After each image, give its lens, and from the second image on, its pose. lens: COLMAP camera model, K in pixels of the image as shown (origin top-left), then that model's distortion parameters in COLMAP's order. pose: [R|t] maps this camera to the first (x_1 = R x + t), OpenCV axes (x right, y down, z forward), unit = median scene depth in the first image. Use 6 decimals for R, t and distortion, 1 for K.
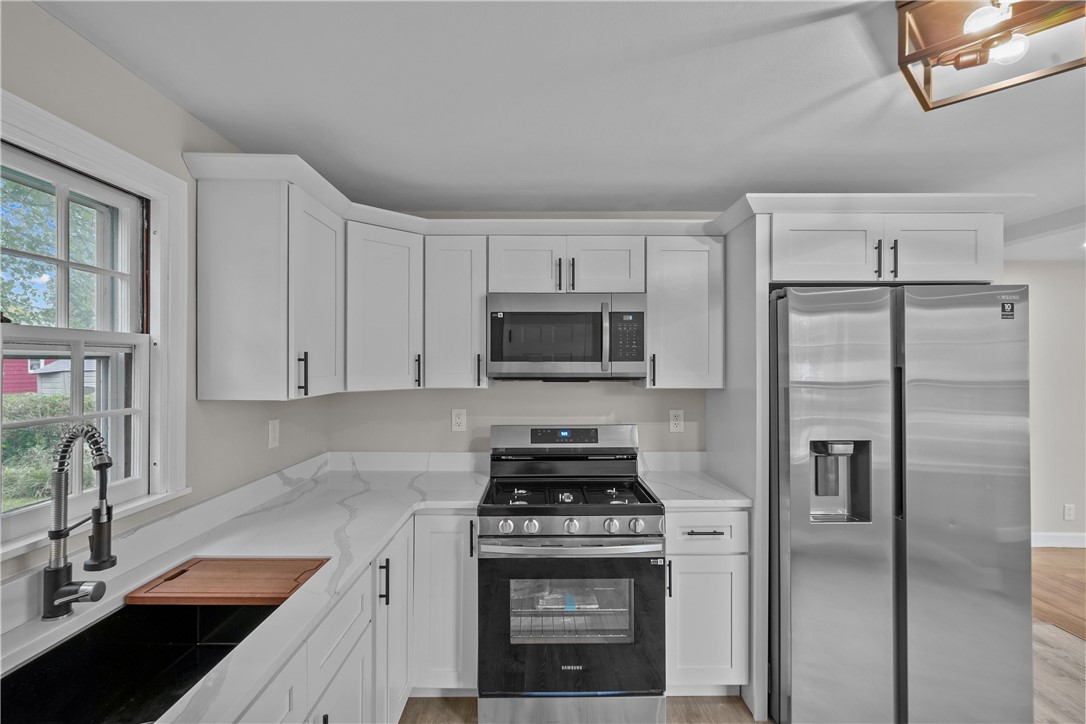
lens RADIAL K [[517.0, 0, 543.0], [0, 517.0, 362.0], [0, 0, 1]] dist [-0.001088, 0.000464]
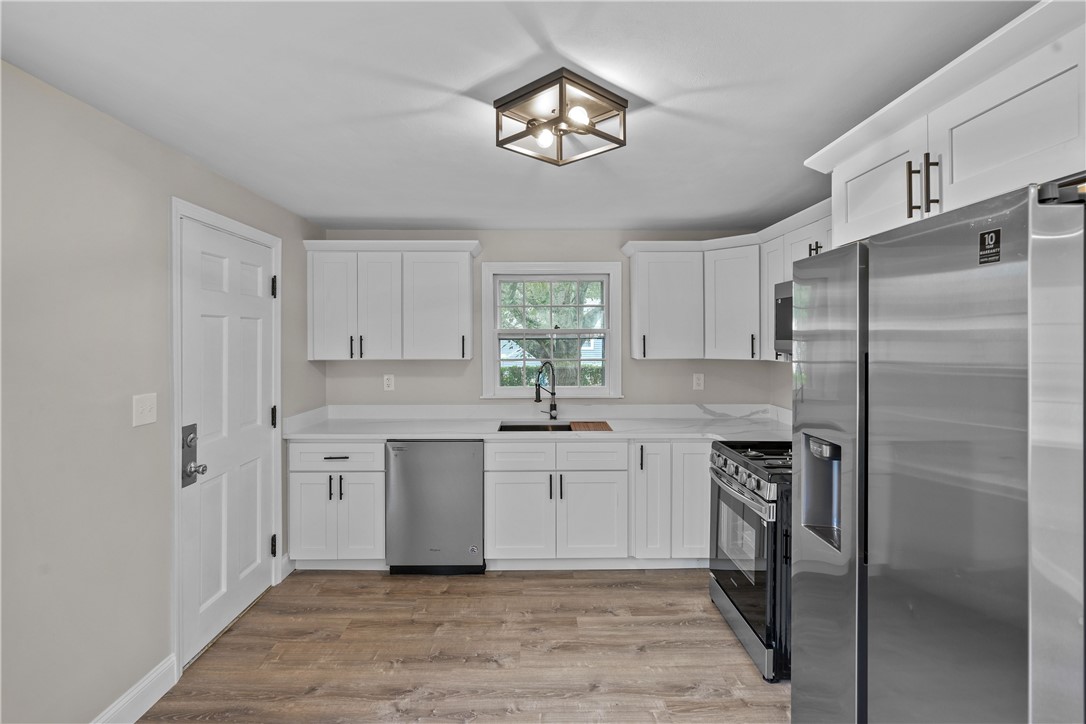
lens RADIAL K [[528.0, 0, 540.1], [0, 528.0, 339.1], [0, 0, 1]] dist [0.000550, 0.002098]
pose [[-0.001656, 0.003320, -0.999993, 1.321274], [0.005709, 0.999978, 0.003310, -0.011661], [0.999982, -0.005704, -0.001675, 0.516233]]
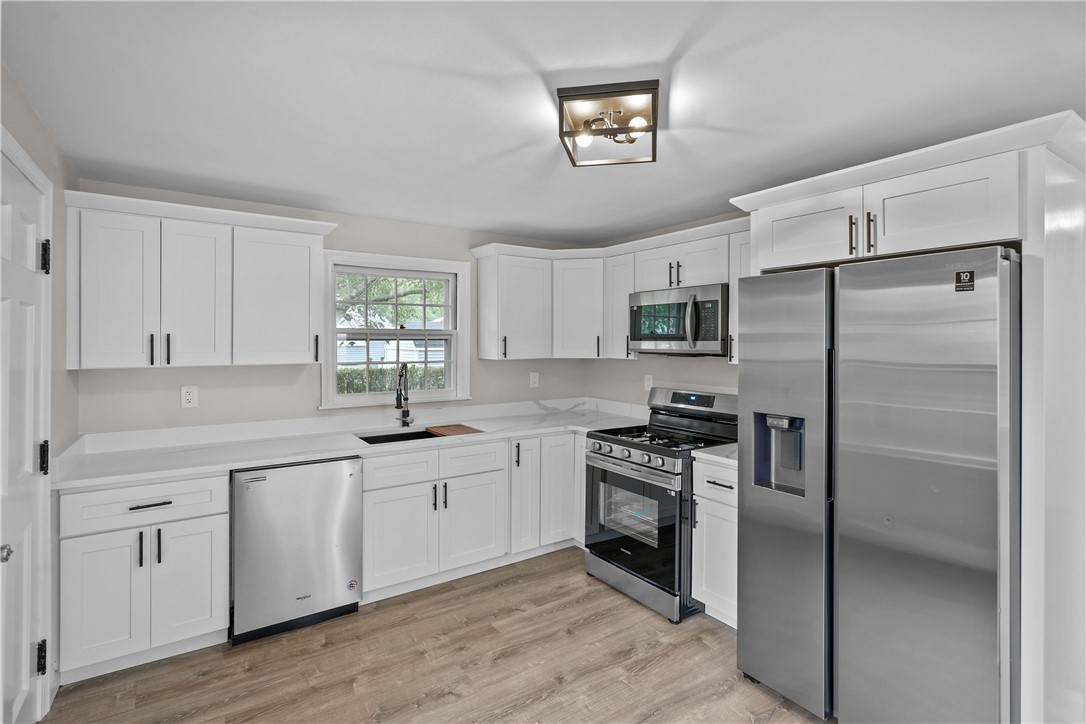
lens RADIAL K [[528.0, 0, 540.1], [0, 528.0, 339.1], [0, 0, 1]] dist [0.000550, 0.002098]
pose [[0.554356, -0.000353, -0.832279, 1.138042], [0.000778, 1.000000, 0.000094, -0.007004], [0.832279, -0.000699, 0.554356, -0.029203]]
